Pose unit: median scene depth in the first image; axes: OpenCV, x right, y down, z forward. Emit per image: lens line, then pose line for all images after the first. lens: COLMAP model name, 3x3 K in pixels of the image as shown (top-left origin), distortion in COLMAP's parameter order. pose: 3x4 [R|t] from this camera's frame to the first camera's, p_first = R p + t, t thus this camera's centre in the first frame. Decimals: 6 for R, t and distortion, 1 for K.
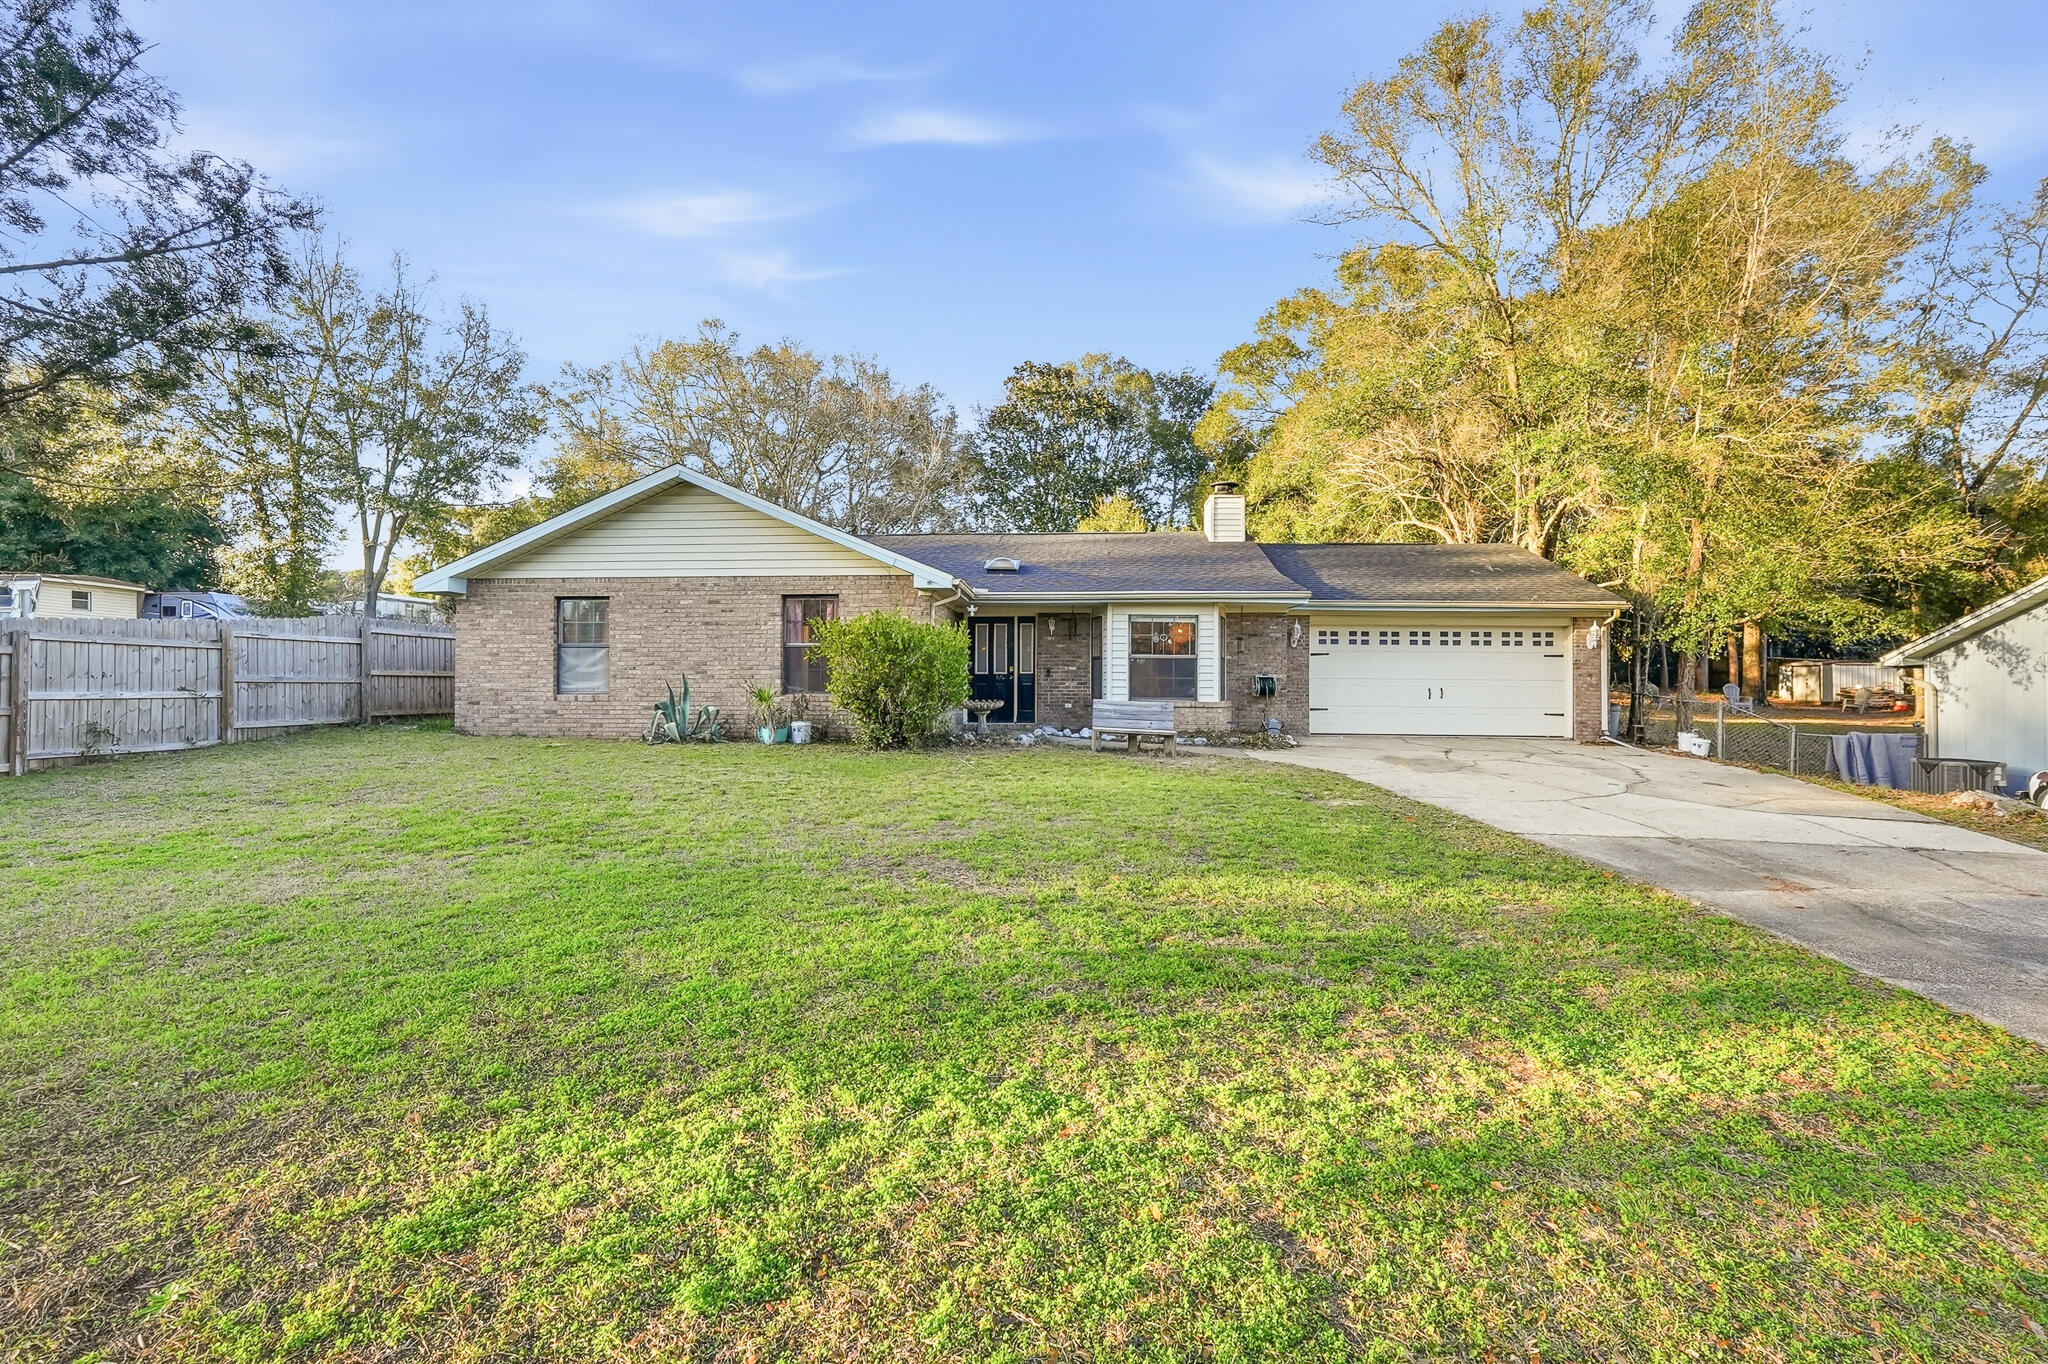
lens RADIAL K [[866.2, 0, 1027.6], [0, 866.2, 682.2], [0, 0, 1]] dist [0.002990, 0.001463]
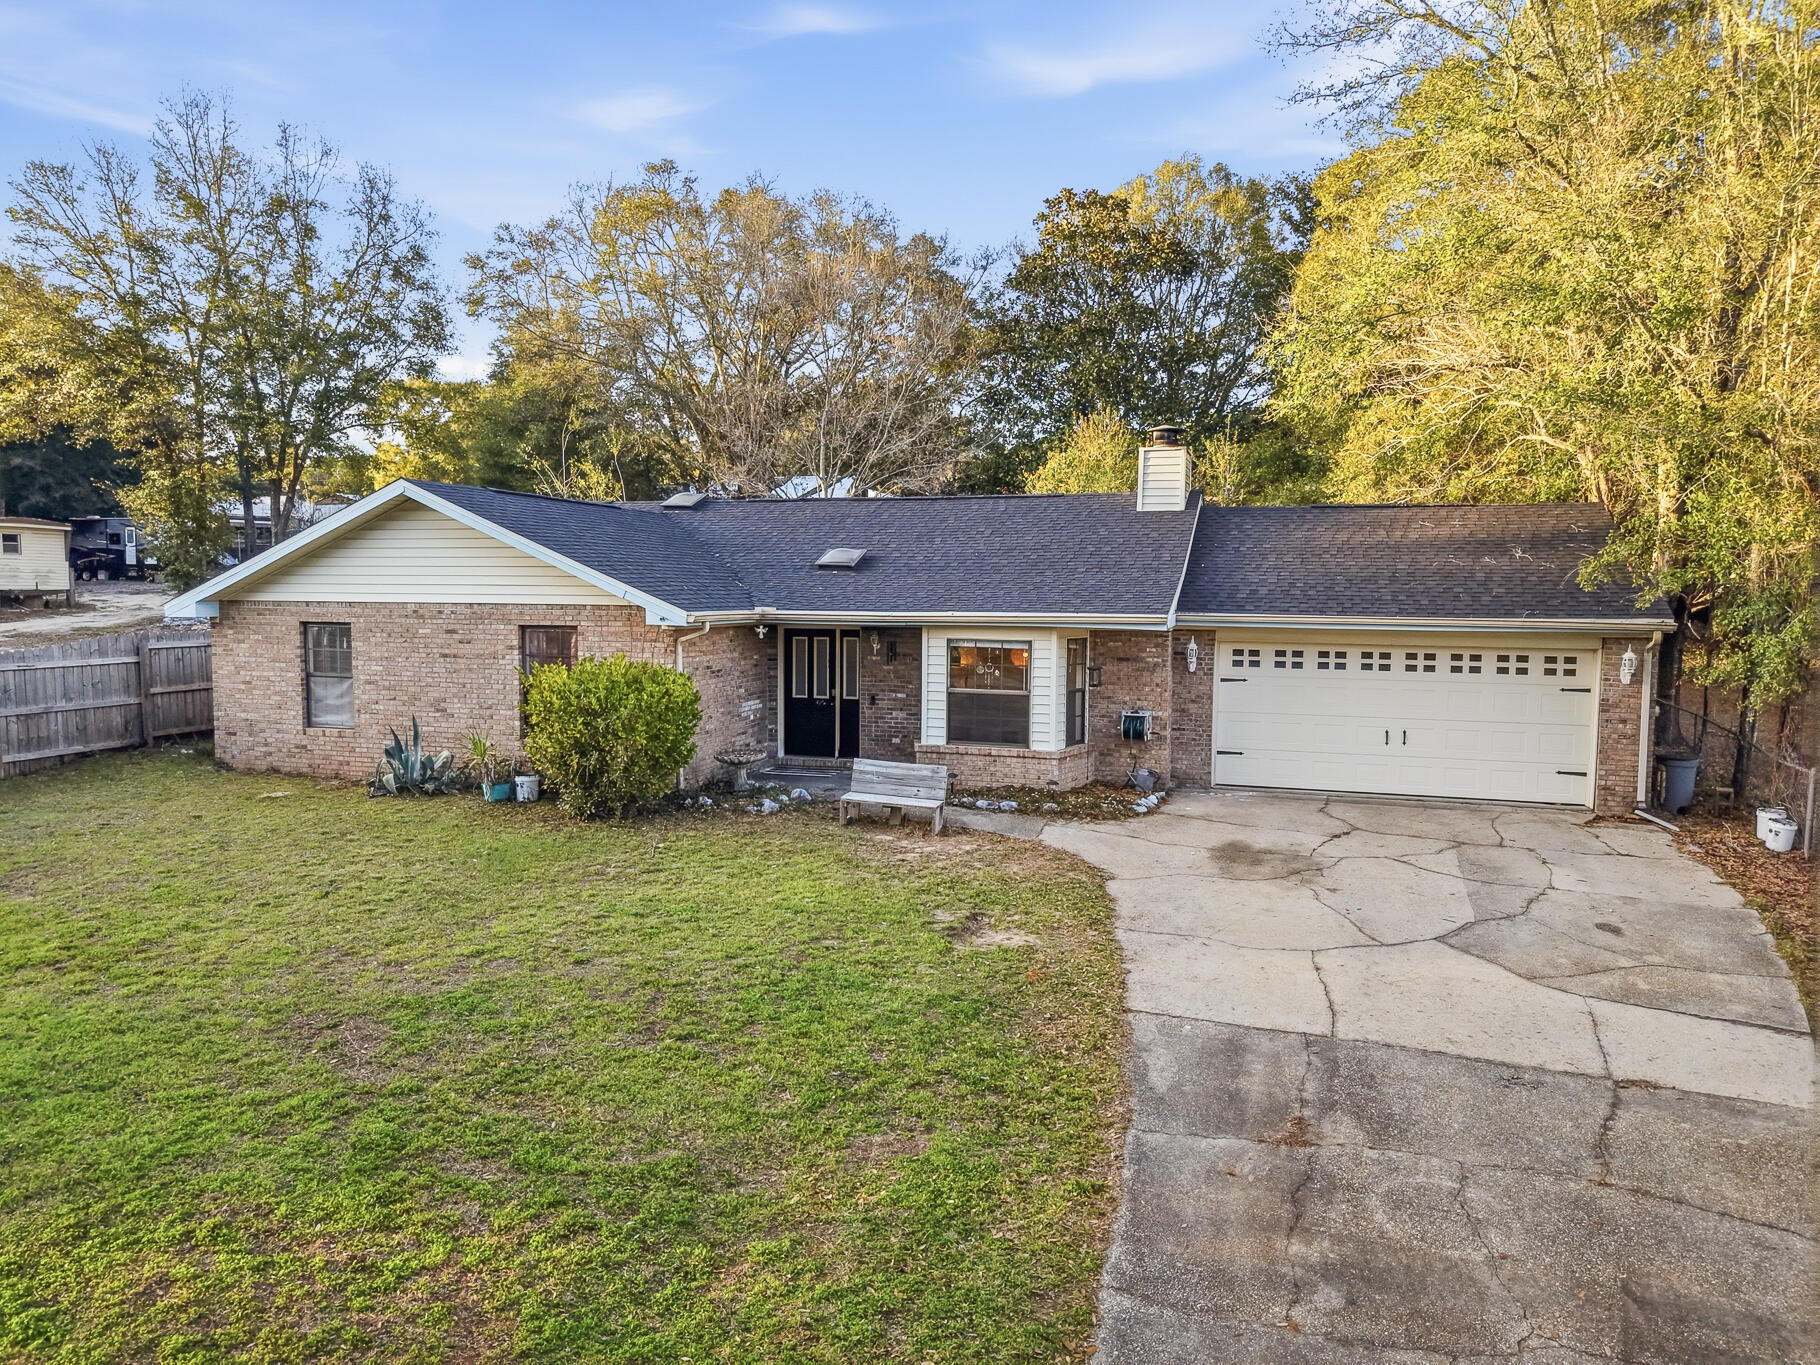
lens RADIAL K [[1184.8, 0, 906.1], [0, 1184.8, 684.9], [0, 0, 1]] dist [0.027568, -0.013941]
pose [[0.972892, 0.021705, -0.230241, 0.331725], [-0.002815, 0.996624, 0.082055, -0.123970], [0.231244, -0.079182, 0.969668, -0.068667]]
